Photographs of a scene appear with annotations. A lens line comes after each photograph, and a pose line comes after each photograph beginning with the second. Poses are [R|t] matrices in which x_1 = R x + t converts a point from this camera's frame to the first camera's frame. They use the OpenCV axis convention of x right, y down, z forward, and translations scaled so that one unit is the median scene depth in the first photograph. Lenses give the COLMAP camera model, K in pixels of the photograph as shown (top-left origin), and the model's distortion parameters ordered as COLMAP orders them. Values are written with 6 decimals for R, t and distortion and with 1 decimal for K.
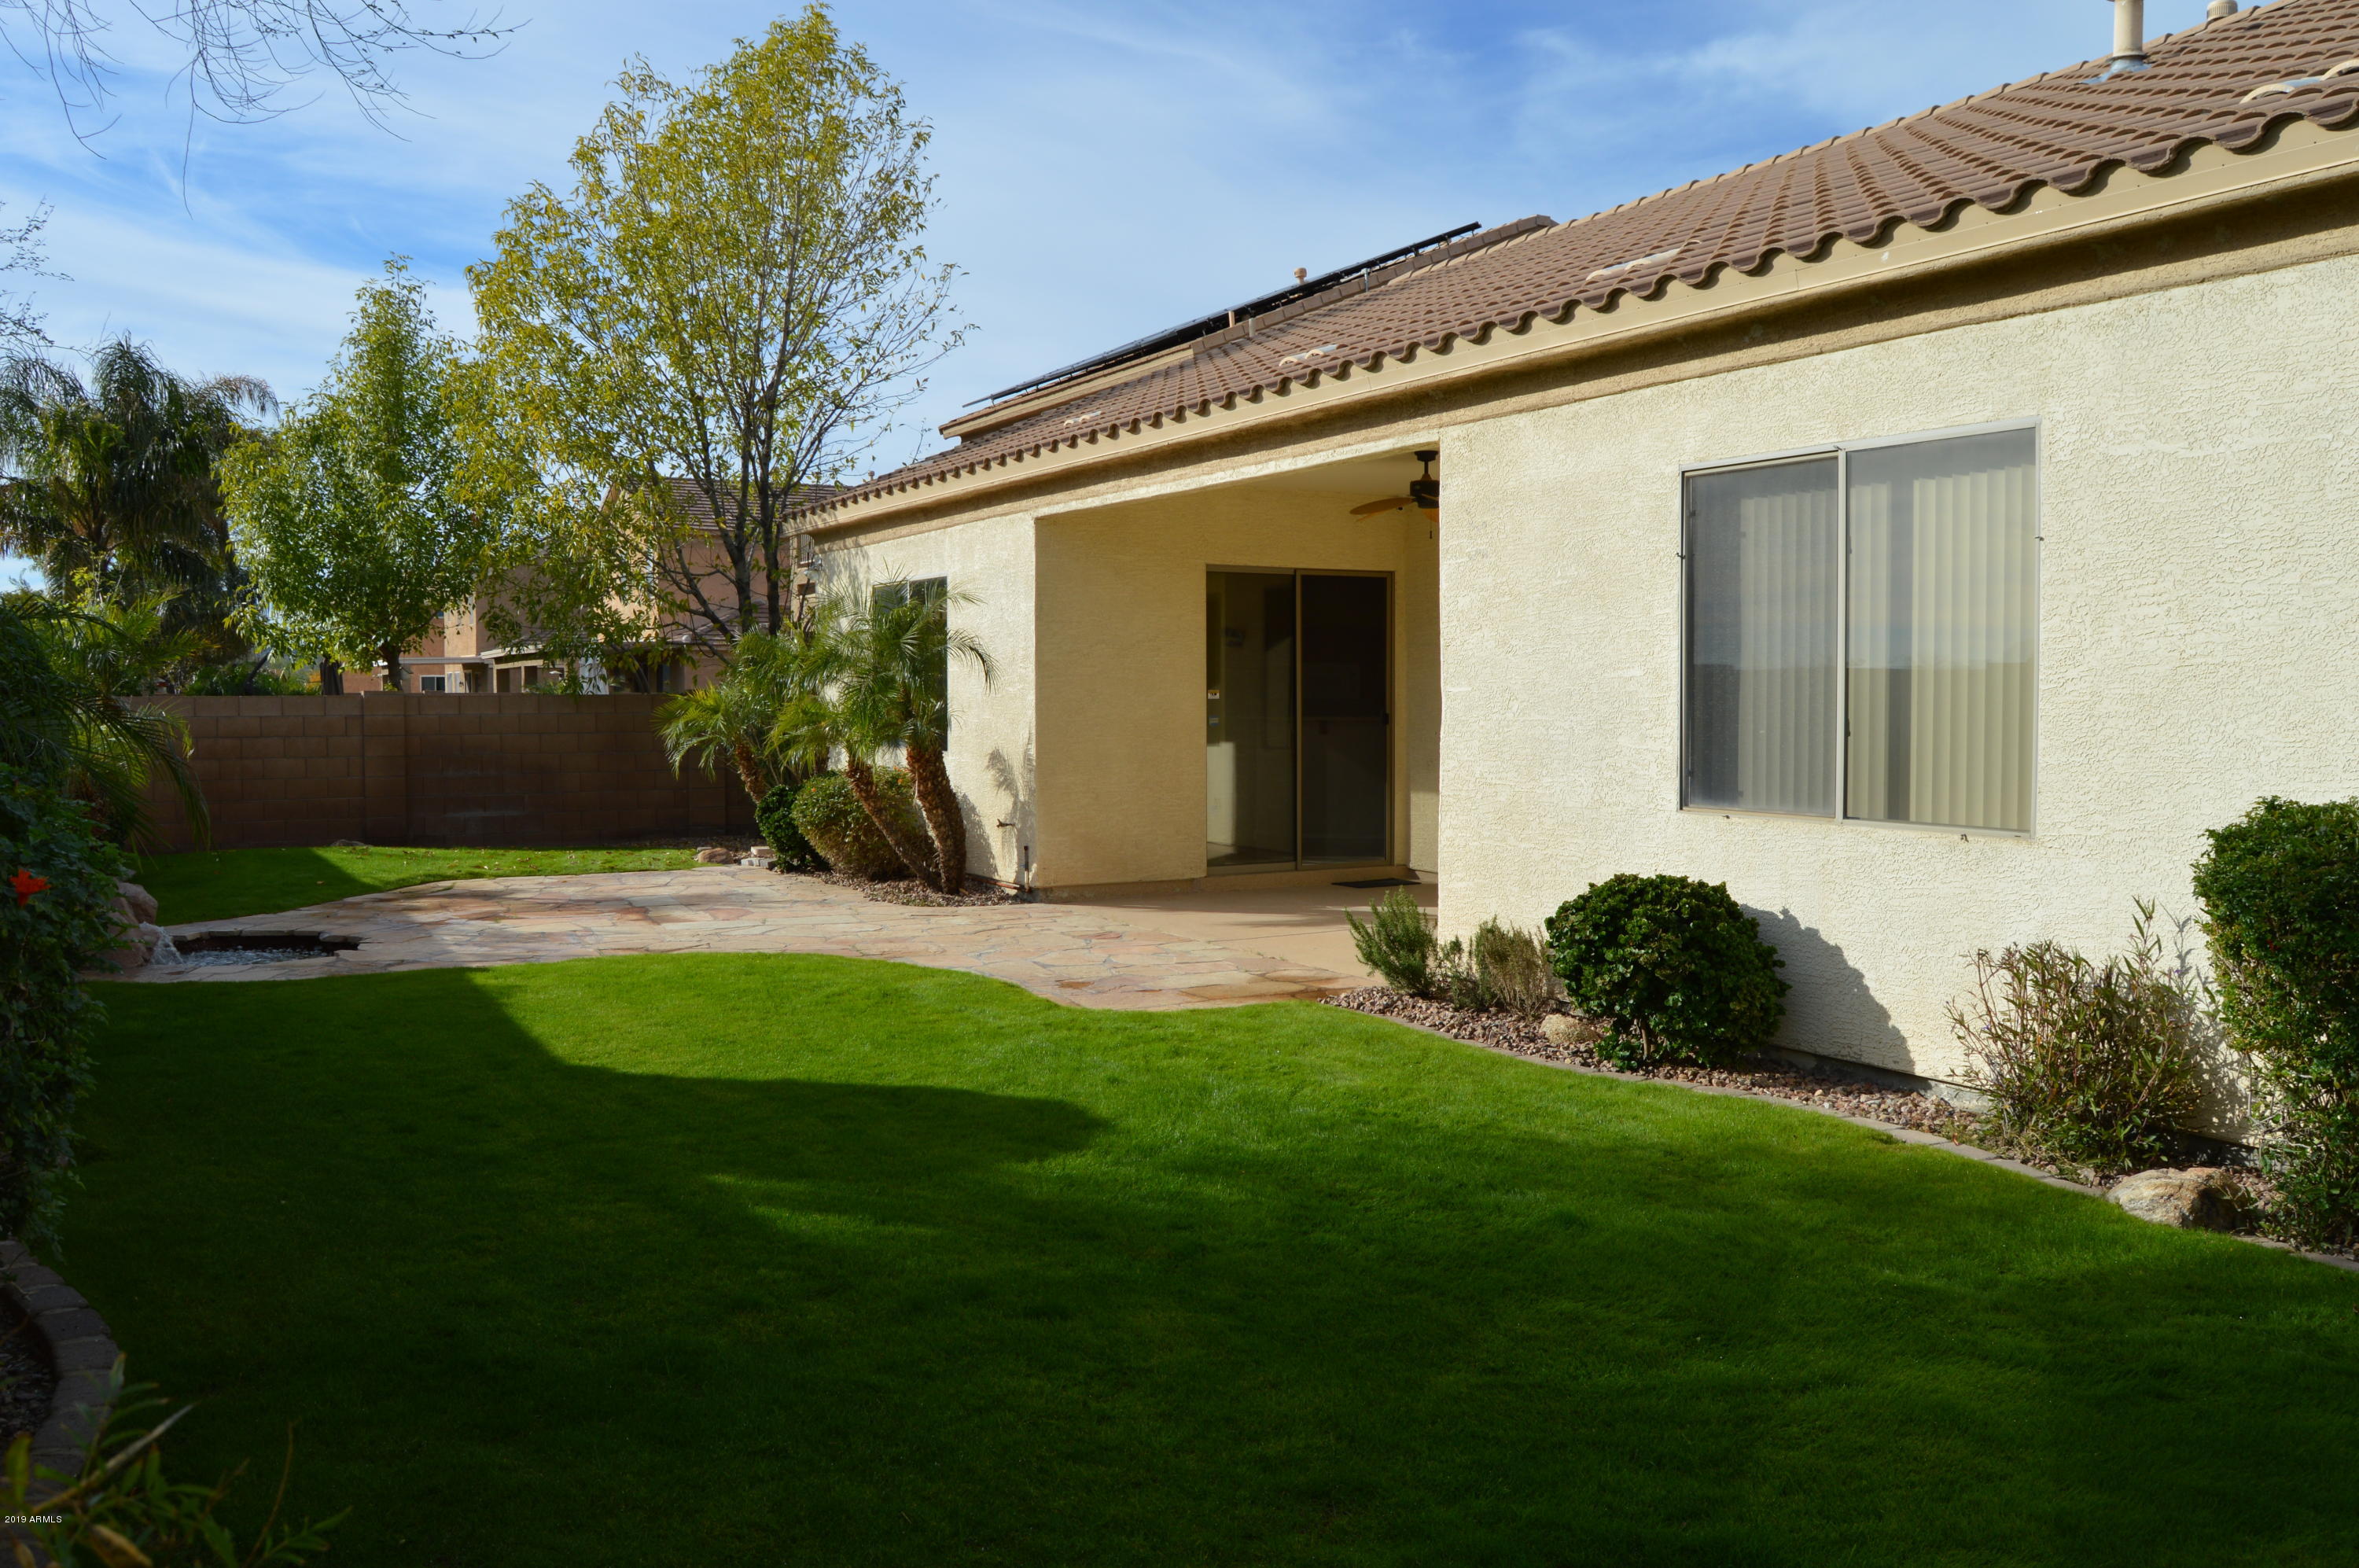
lens RADIAL K [[1875.9, 0, 1200.0], [0, 1875.9, 773.8], [0, 0, 1]] dist [-0.095696, 0.036521]
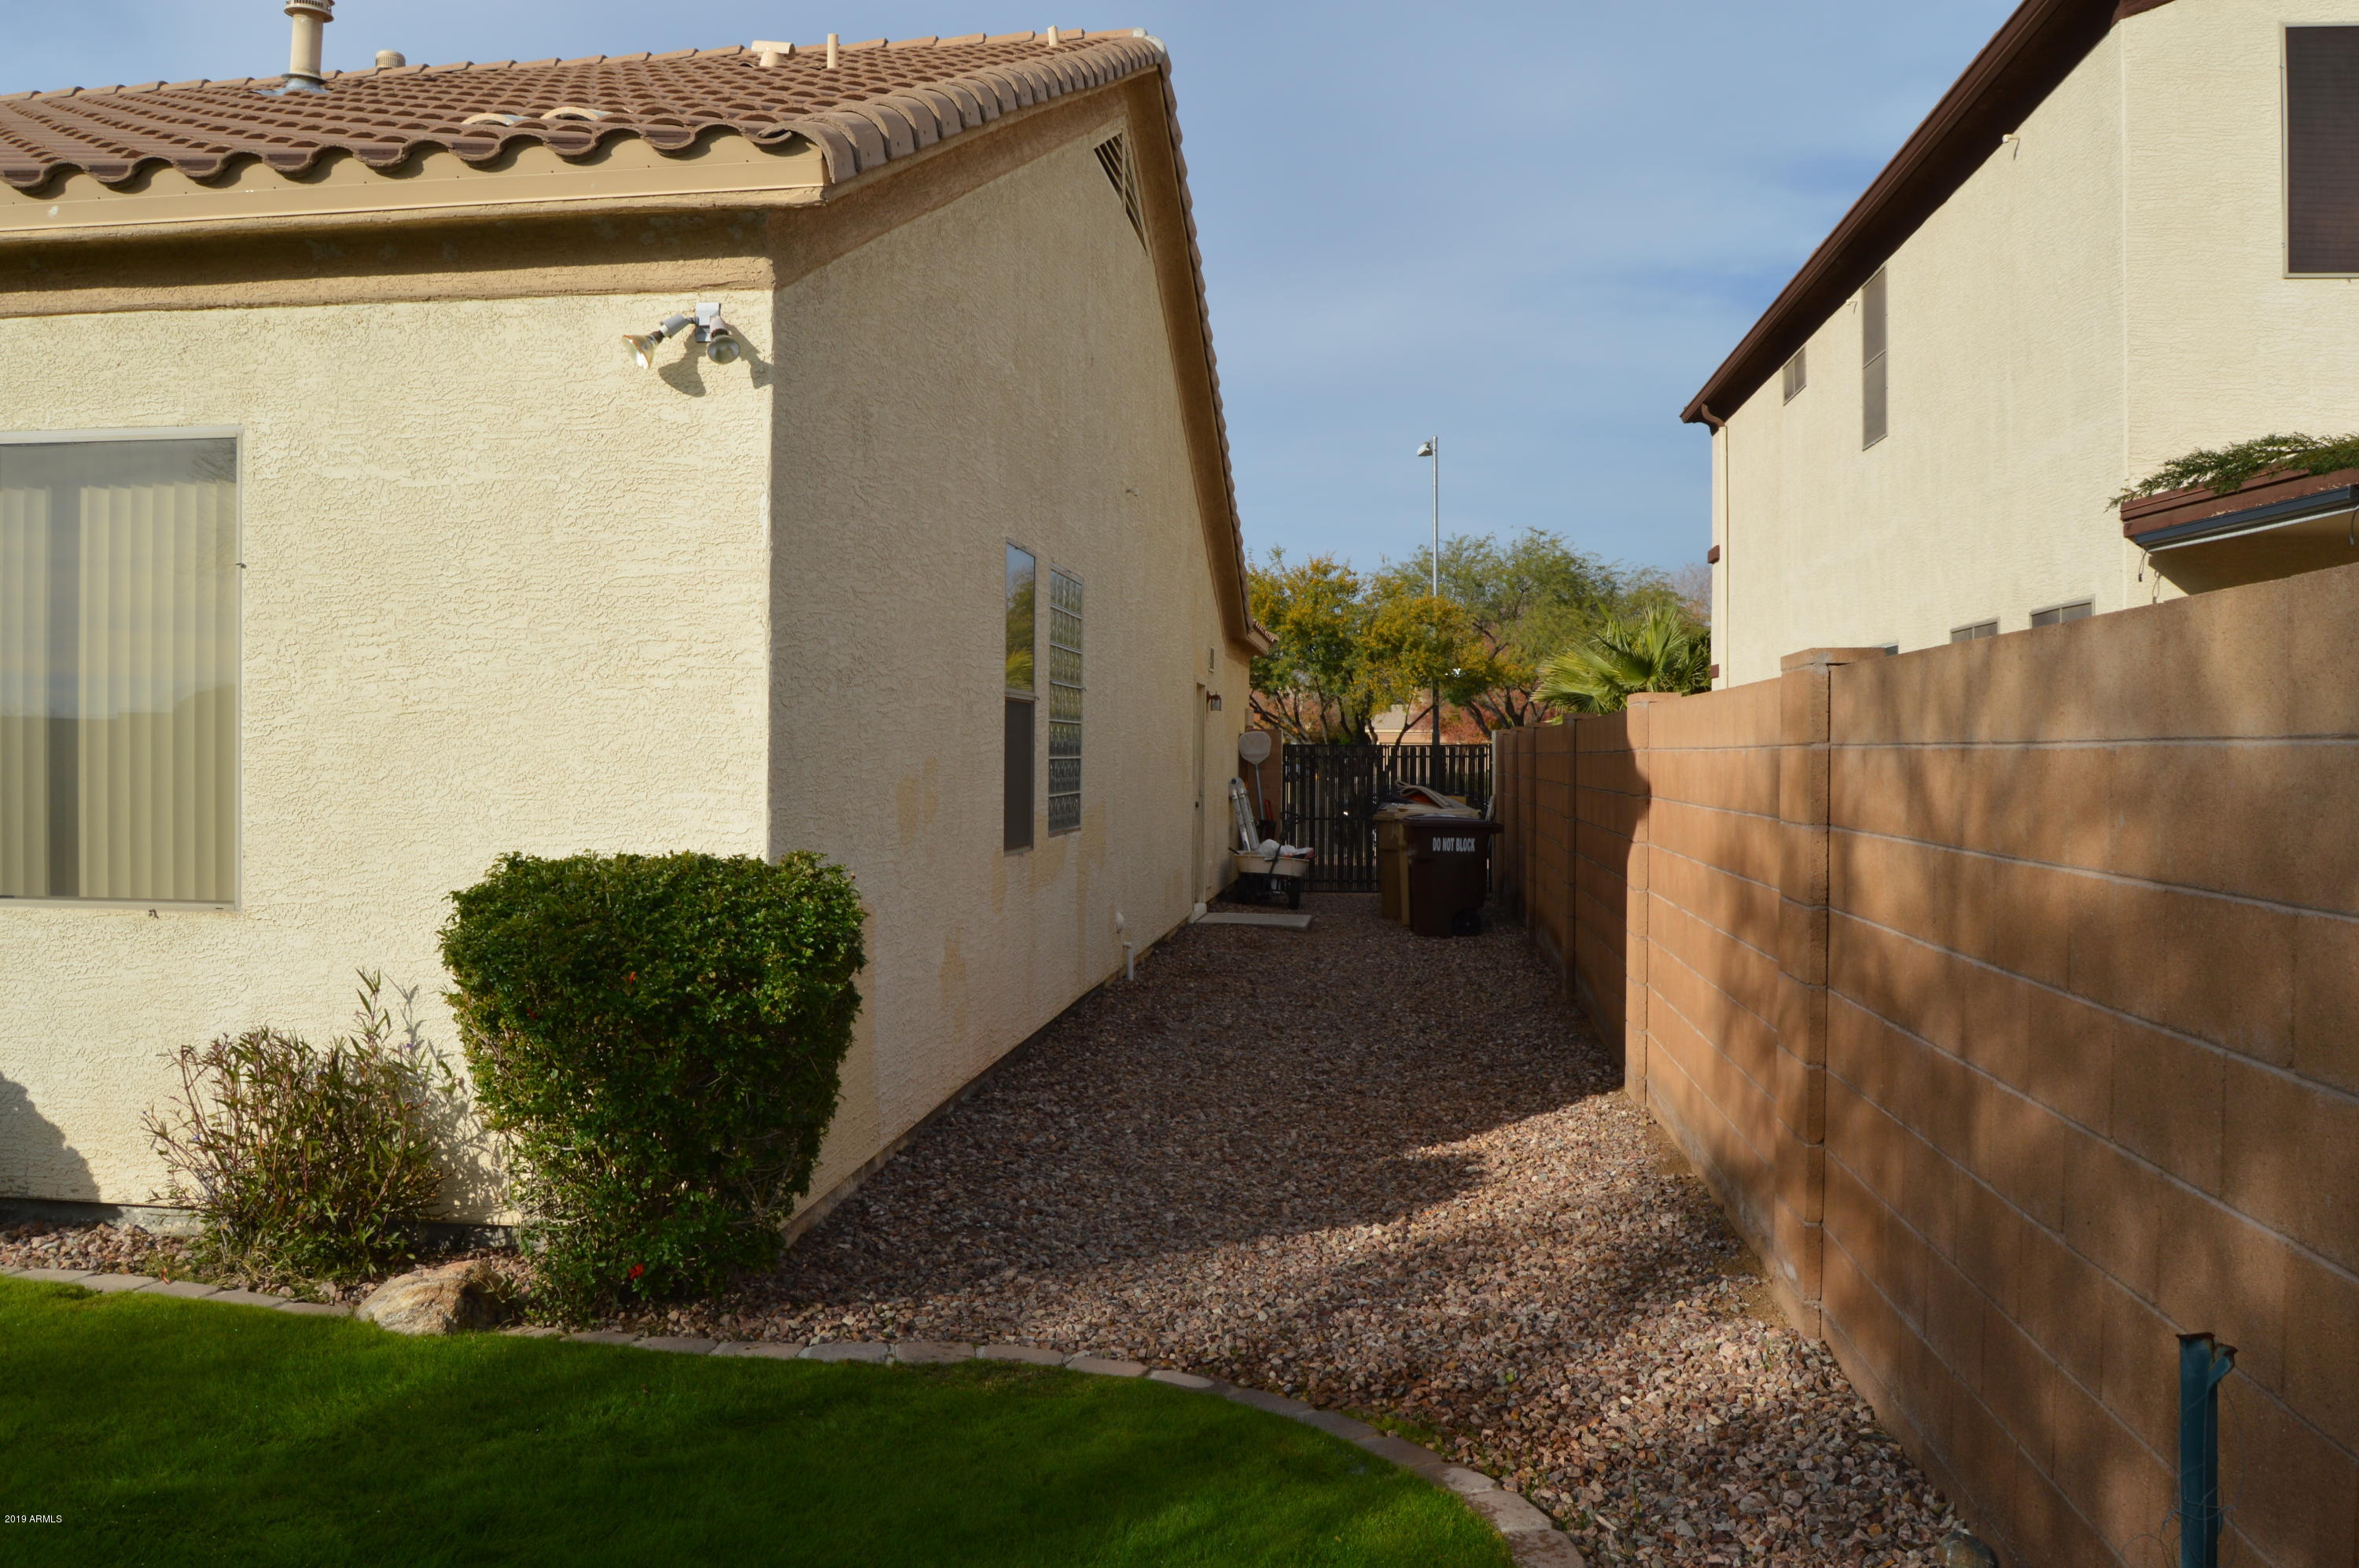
lens RADIAL K [[1875.9, 0, 1200.0], [0, 1875.9, 773.8], [0, 0, 1]] dist [-0.095696, 0.036521]
pose [[0.584424, -0.004814, 0.811434, 0.019479], [0.029631, 0.999442, -0.015412, -0.002573], [-0.810907, 0.033051, 0.584241, 0.138986]]
